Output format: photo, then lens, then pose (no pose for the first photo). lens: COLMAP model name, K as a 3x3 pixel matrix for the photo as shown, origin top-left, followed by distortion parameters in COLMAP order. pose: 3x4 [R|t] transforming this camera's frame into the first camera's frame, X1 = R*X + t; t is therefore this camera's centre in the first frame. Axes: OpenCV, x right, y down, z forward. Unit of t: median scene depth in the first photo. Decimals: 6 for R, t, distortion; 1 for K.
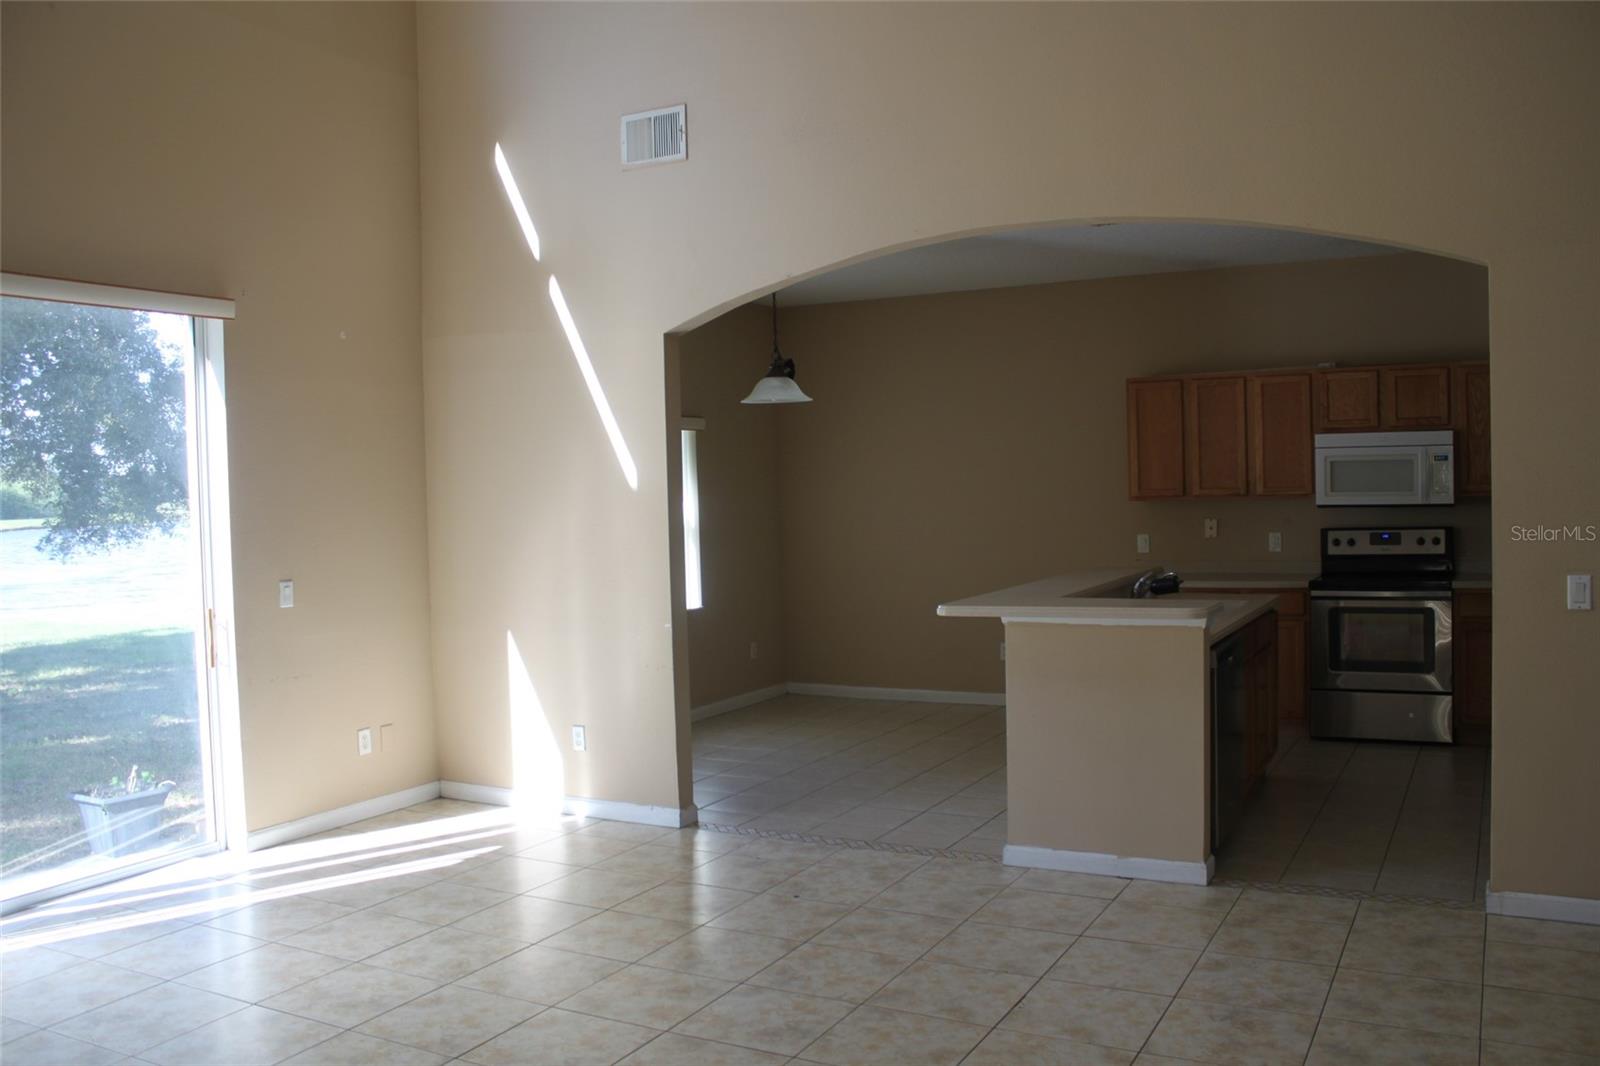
lens RADIAL K [[1335.2, 0, 804.3], [0, 1335.2, 523.6], [0, 0, 1]] dist [-0.168465, 0.149320]
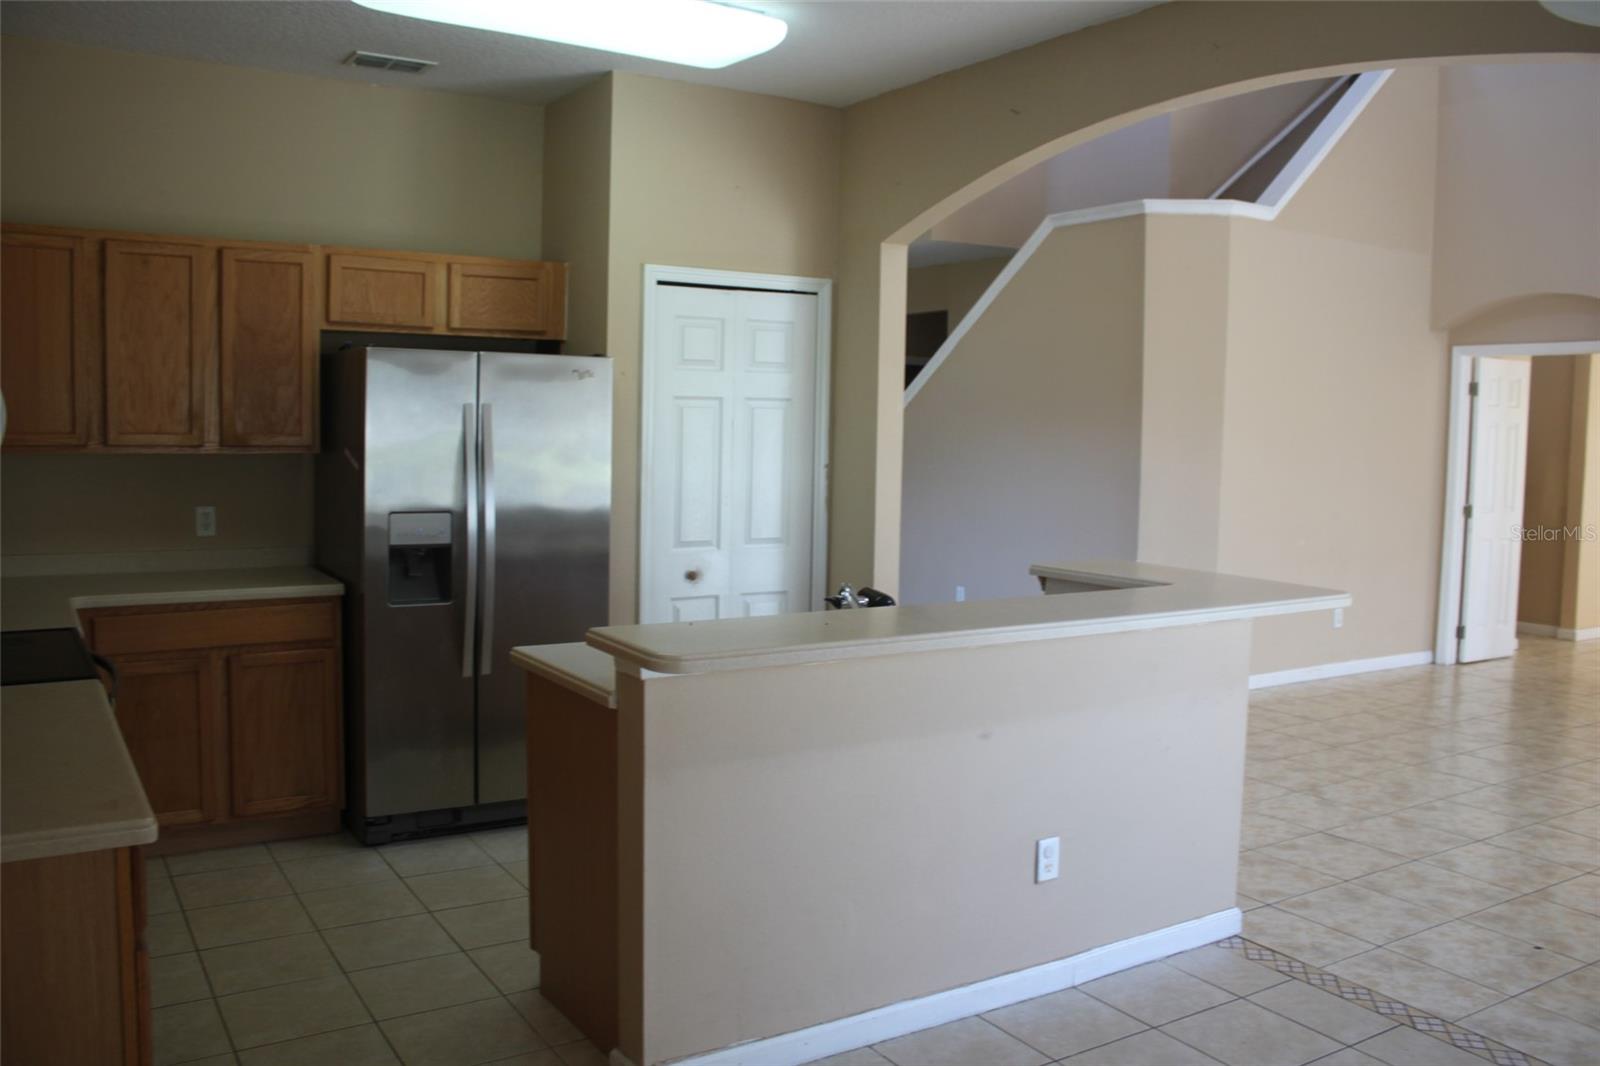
lens RADIAL K [[1335.2, 0, 804.3], [0, 1335.2, 523.6], [0, 0, 1]] dist [-0.168465, 0.149320]
pose [[-0.870775, -0.028444, 0.490858, 0.006128], [0.017831, 0.995842, 0.089338, -0.033995], [-0.491358, 0.086546, -0.866647, 1.219359]]
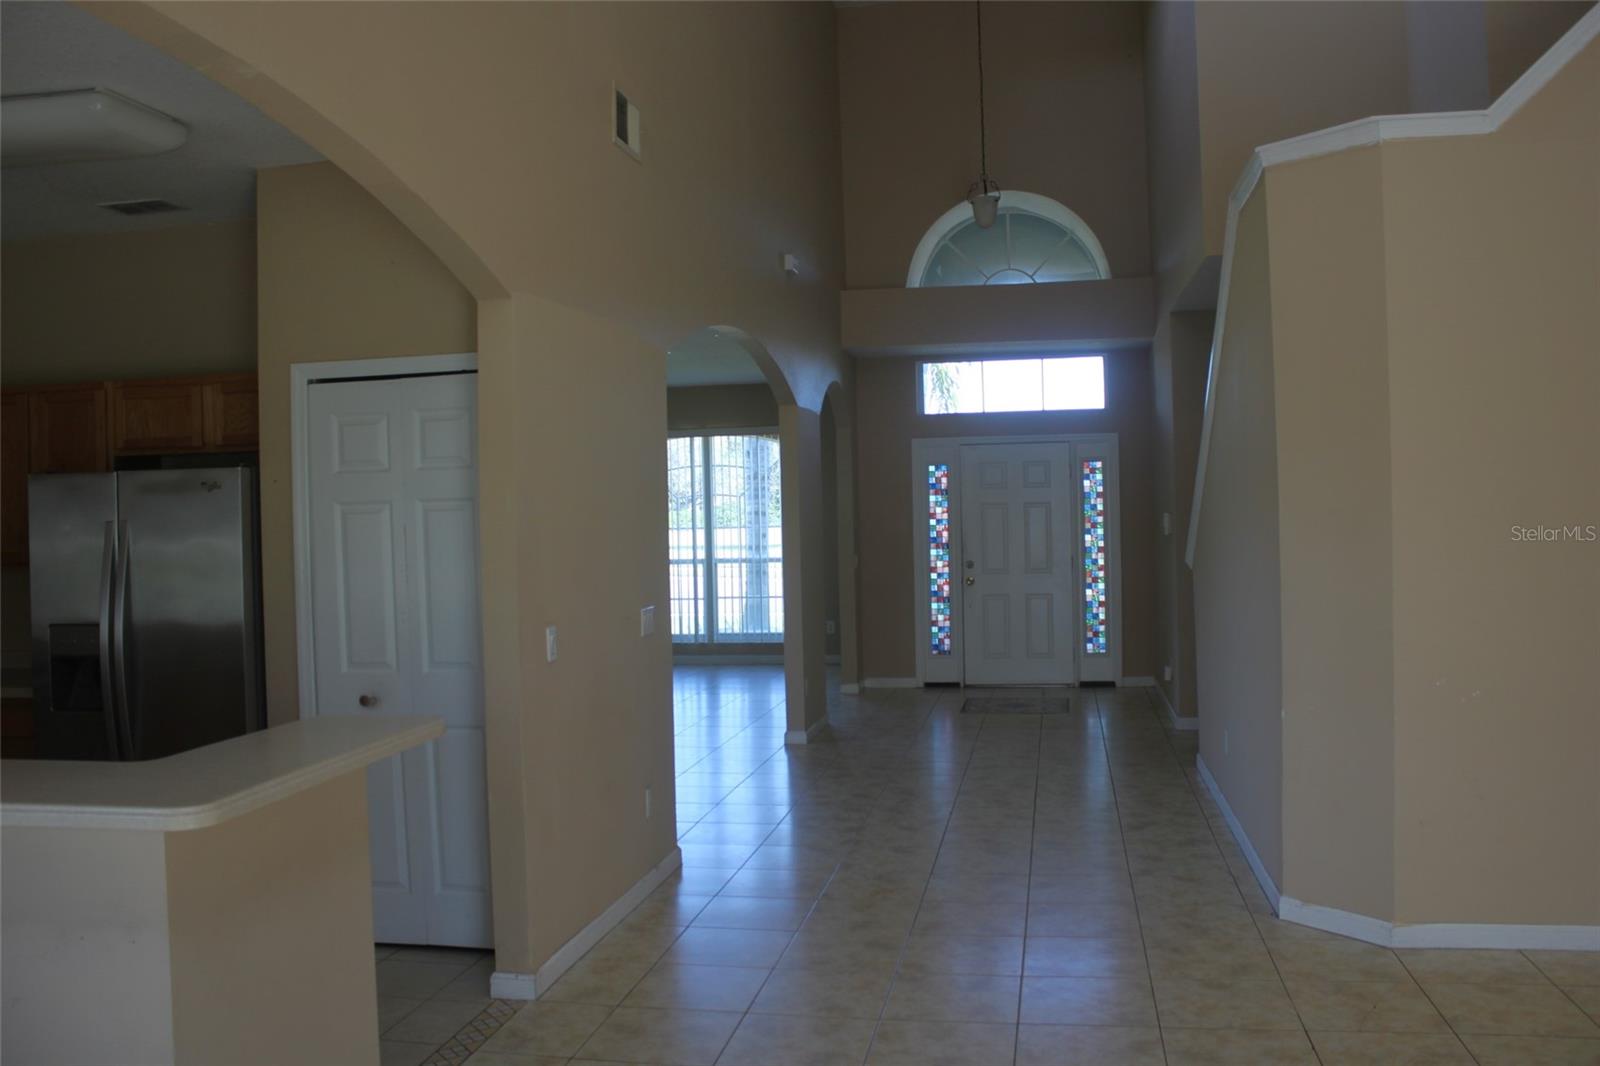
lens RADIAL K [[1335.2, 0, 804.3], [0, 1335.2, 523.6], [0, 0, 1]] dist [-0.168465, 0.149320]
pose [[-0.306618, 0.026029, 0.951477, -0.250256], [0.061484, 0.998080, -0.007490, -0.011281], [-0.949845, 0.056204, -0.307630, 0.633429]]
